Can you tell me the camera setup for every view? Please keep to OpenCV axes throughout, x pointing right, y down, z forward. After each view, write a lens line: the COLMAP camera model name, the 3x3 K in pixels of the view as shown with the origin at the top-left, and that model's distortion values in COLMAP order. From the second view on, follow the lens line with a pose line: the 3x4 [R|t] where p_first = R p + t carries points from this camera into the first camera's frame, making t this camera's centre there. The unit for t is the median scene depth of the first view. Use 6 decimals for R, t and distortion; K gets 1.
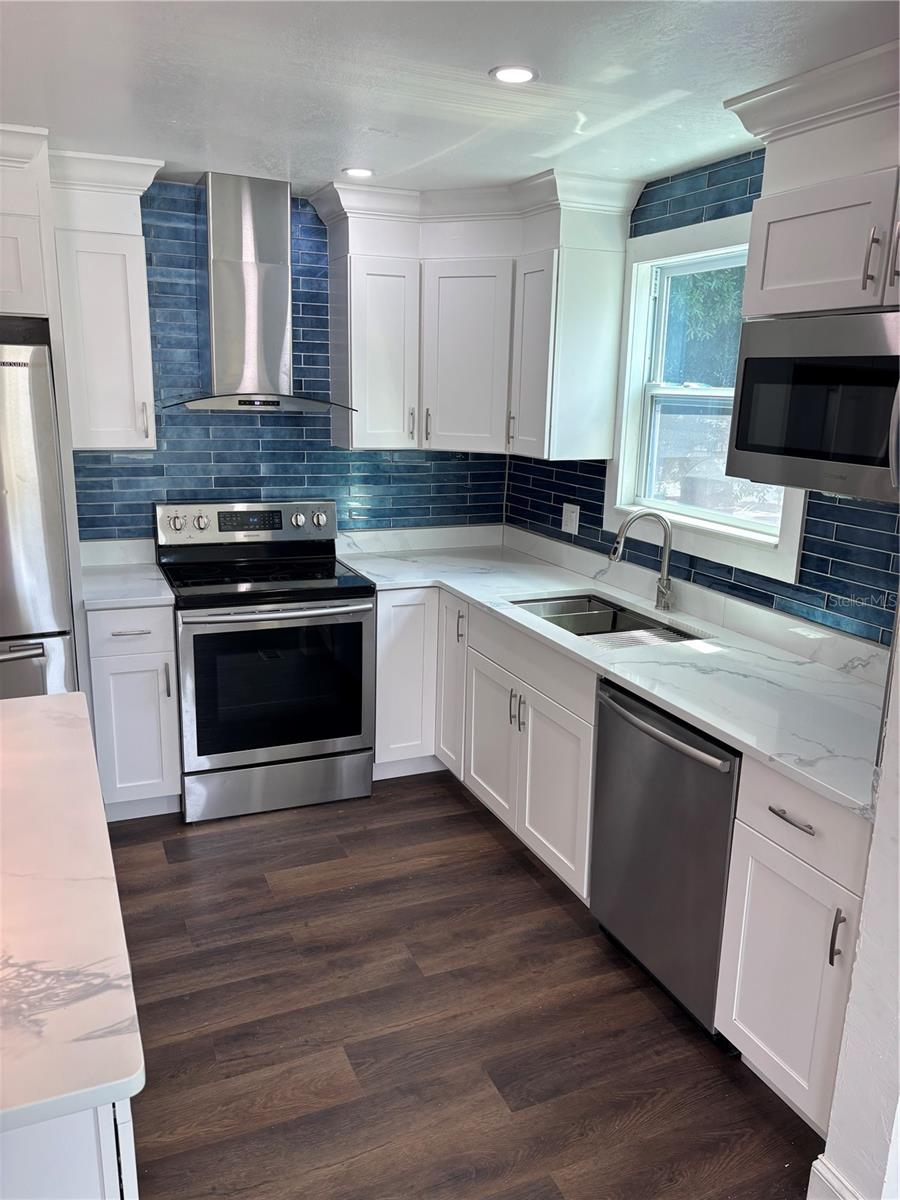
lens RADIAL K [[908.2, 0, 450.6], [0, 908.2, 605.9], [0, 0, 1]] dist [0.074260, -0.098534]
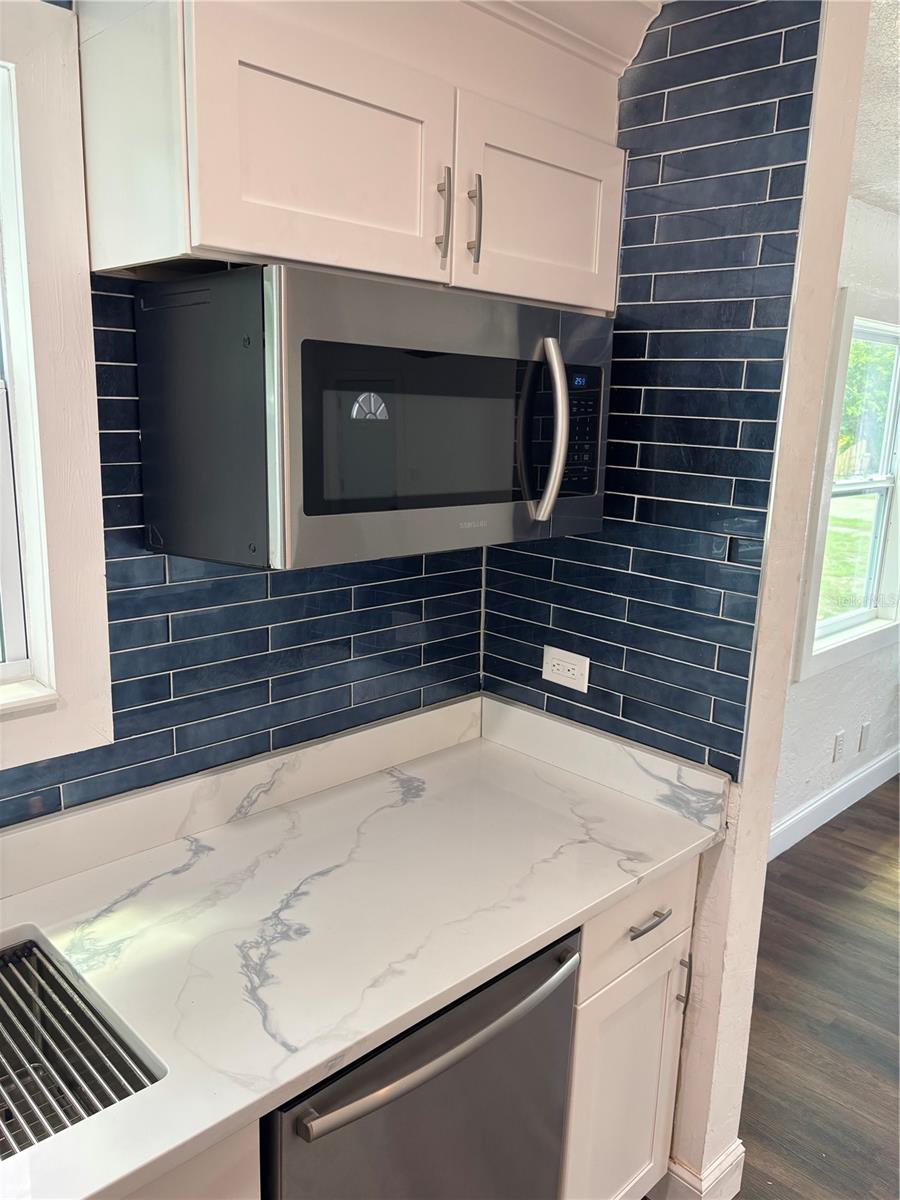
lens RADIAL K [[910.7, 0, 450.4], [0, 910.7, 603.9], [0, 0, 1]] dist [0.031002, -0.031821]
pose [[-0.359162, -0.231013, 0.904232, -0.138922], [0.186102, 0.931694, 0.311949, -0.186897], [-0.914532, 0.280320, -0.291637, 0.756516]]
